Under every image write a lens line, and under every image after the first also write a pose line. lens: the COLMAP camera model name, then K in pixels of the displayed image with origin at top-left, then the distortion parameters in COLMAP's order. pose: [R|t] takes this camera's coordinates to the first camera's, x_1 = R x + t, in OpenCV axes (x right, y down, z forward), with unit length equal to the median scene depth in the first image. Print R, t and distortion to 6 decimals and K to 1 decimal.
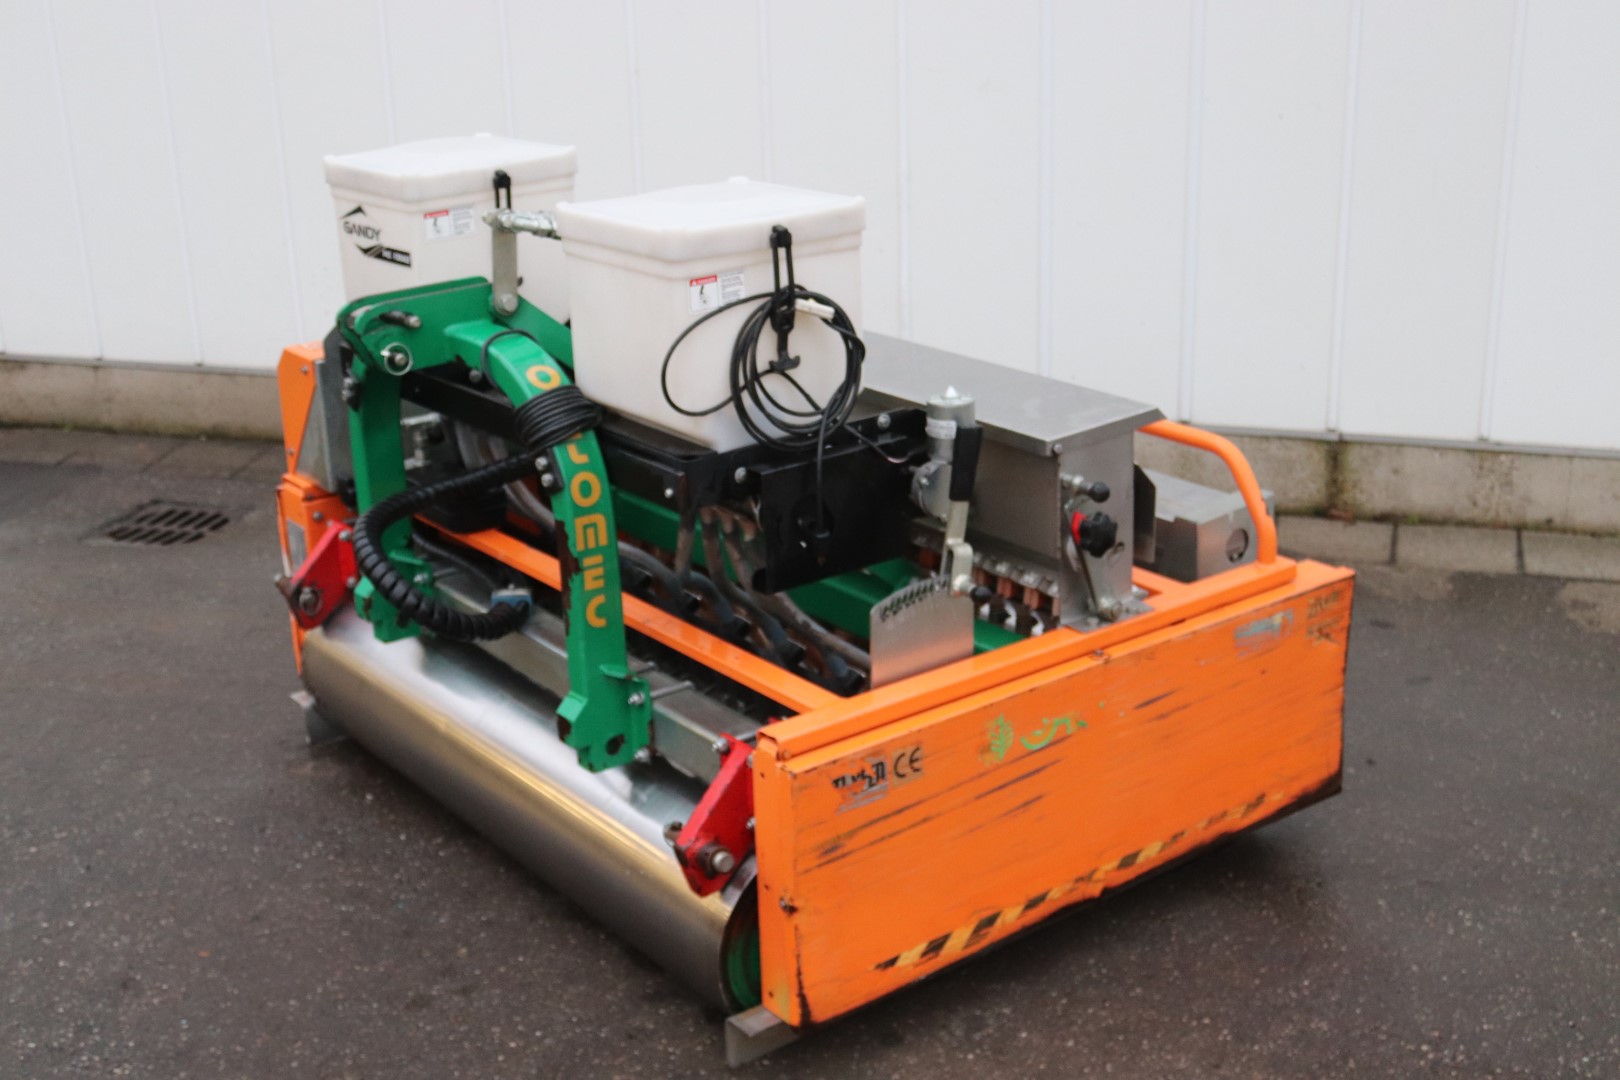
lens RADIAL K [[1904.9, 0, 814.4], [0, 1904.9, 535.6], [0, 0, 1]] dist [-0.043497, 0.000000]
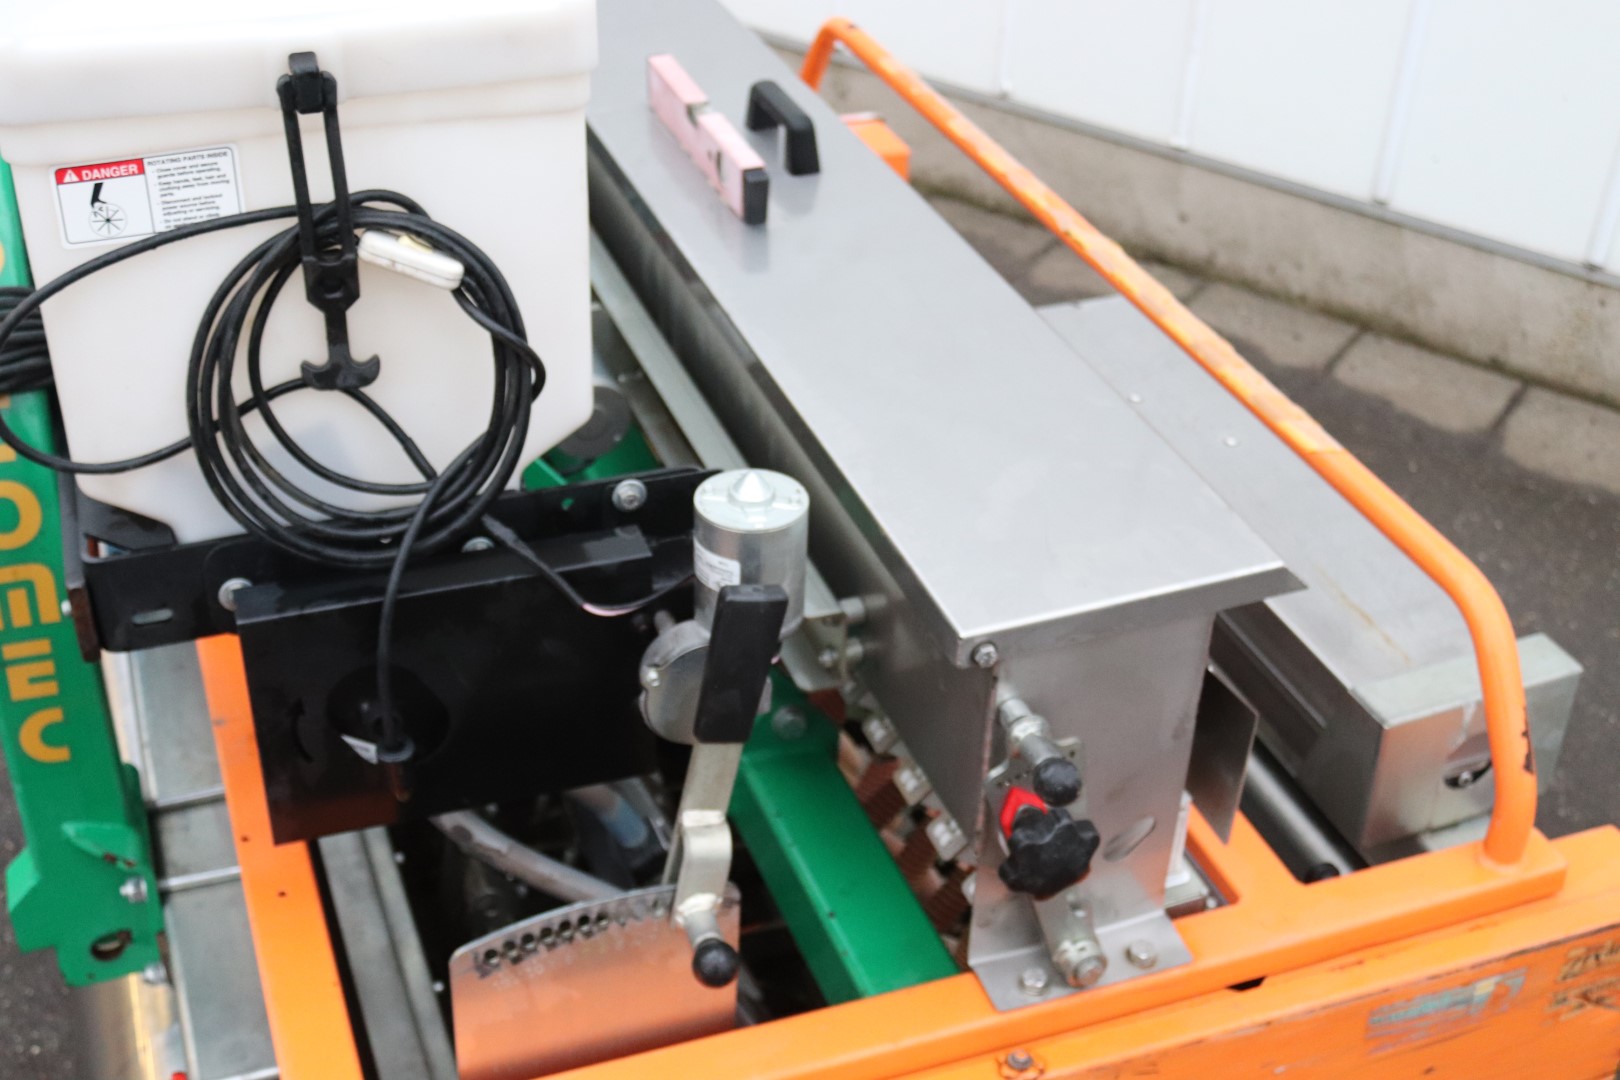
lens RADIAL K [[1904.9, 0, 802.8], [0, 1904.9, 544.8], [0, 0, 1]] dist [-0.043497, 0.000000]
pose [[0.953588, 0.219620, -0.206005, 0.177393], [-0.160553, 0.949613, 0.269181, -0.183665], [0.254742, -0.223613, 0.940799, 0.618295]]
